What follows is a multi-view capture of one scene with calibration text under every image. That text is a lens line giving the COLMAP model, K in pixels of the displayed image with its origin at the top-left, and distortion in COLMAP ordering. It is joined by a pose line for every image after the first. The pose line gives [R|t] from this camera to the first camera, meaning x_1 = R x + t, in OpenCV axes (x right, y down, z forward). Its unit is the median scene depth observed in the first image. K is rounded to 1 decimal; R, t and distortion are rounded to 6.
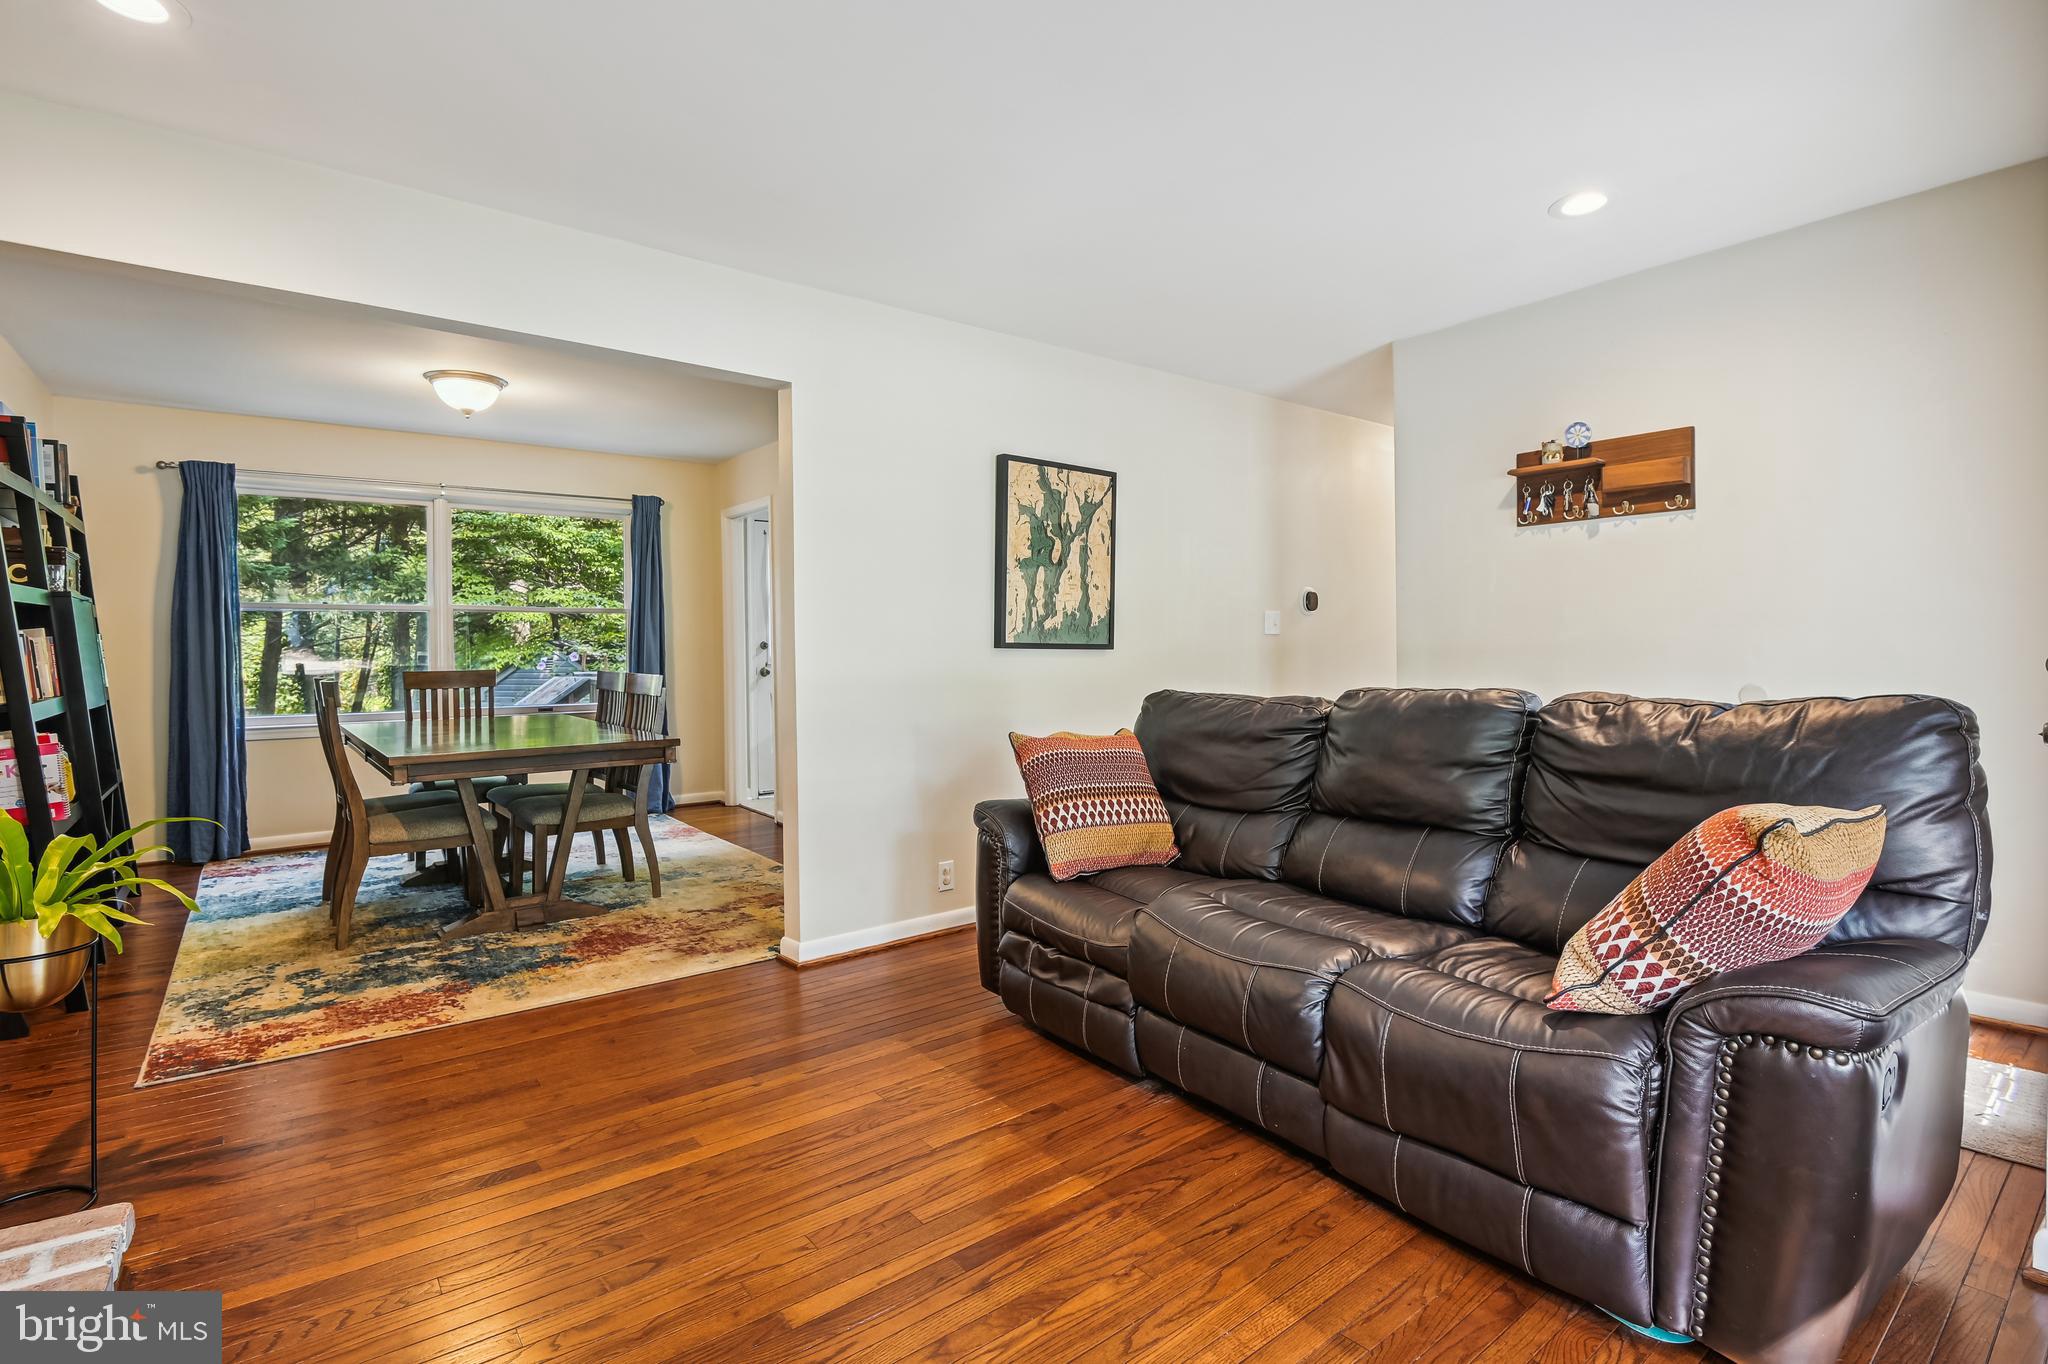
lens RADIAL K [[943.2, 0, 1018.6], [0, 943.2, 674.1], [0, 0, 1]] dist [0.001857, 0.000332]
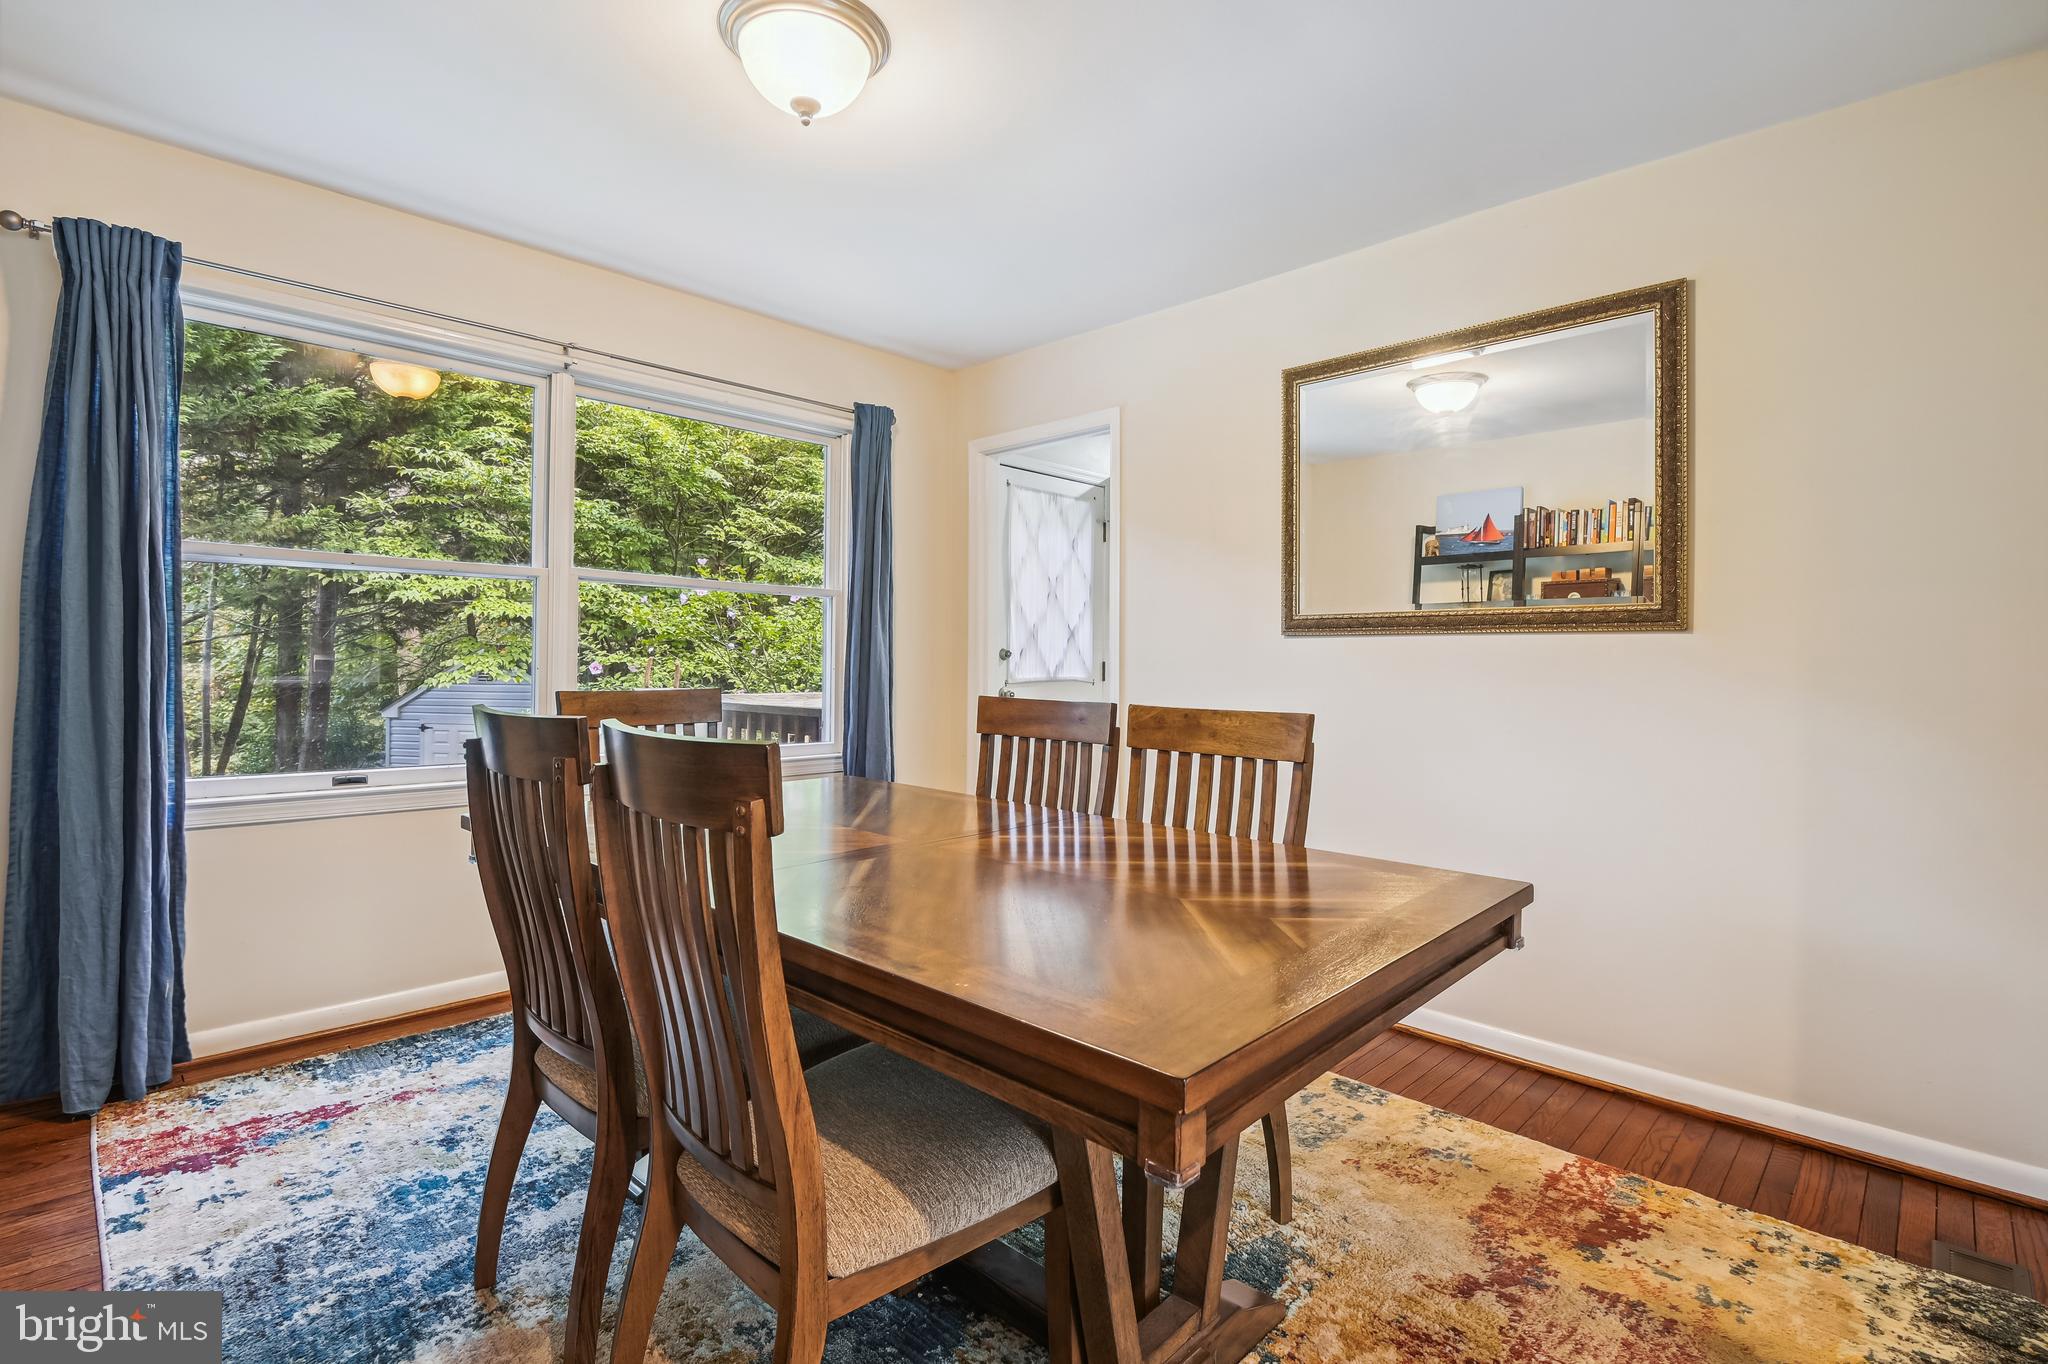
lens RADIAL K [[943.2, 0, 1027.4], [0, 943.2, 681.6], [0, 0, 1]] dist [0.001857, 0.000332]
pose [[0.993159, 0.013059, 0.116033, -0.448645], [-0.012032, 0.999882, -0.009547, -0.006729], [-0.116144, 0.008085, 0.993199, 0.471038]]
